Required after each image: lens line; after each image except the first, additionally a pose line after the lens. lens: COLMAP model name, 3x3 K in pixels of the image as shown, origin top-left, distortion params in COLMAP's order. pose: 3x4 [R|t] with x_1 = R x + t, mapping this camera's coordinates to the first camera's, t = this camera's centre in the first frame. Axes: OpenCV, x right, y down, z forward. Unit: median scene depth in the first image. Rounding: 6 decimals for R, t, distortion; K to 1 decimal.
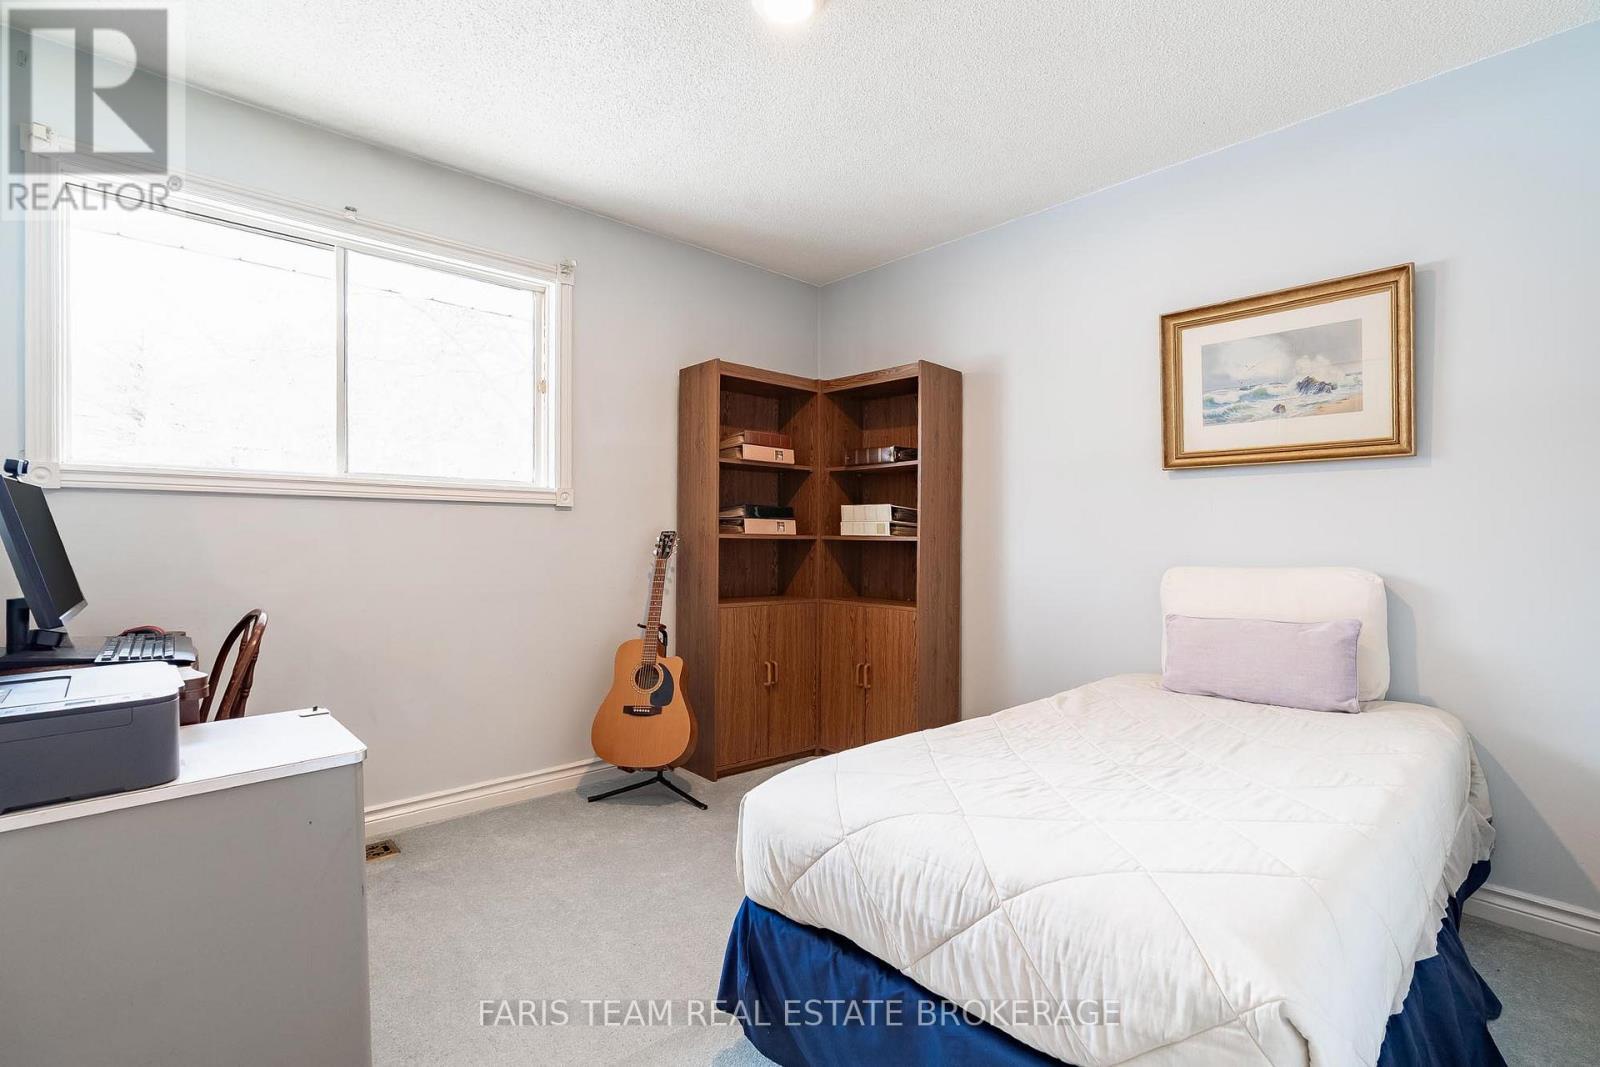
lens RADIAL K [[731.6, 0, 800.0], [0, 731.6, 533.5], [0, 0, 1]] dist [-0.000032, -0.000008]
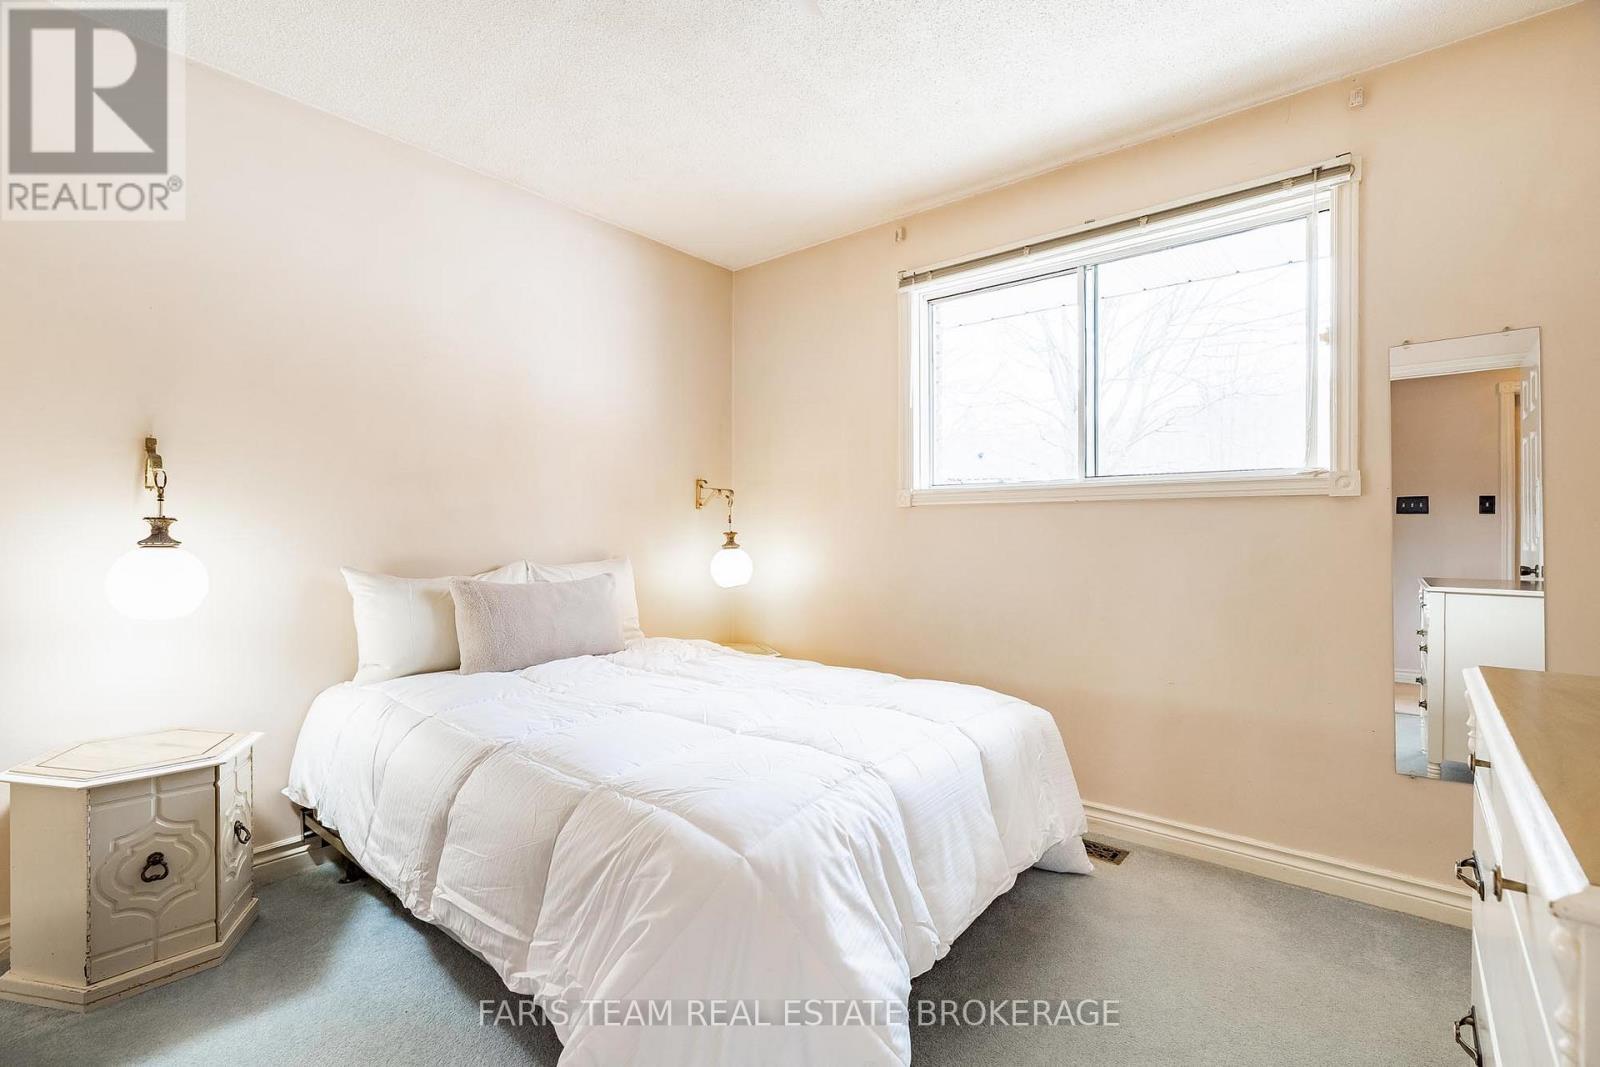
lens RADIAL K [[731.6, 0, 800.0], [0, 731.6, 533.5], [0, 0, 1]] dist [-0.000032, -0.000008]
pose [[0.130681, -0.002390, -0.991422, 0.313709], [-0.001071, 0.999996, -0.002552, 0.000680], [0.991424, 0.001395, 0.130678, 0.401430]]
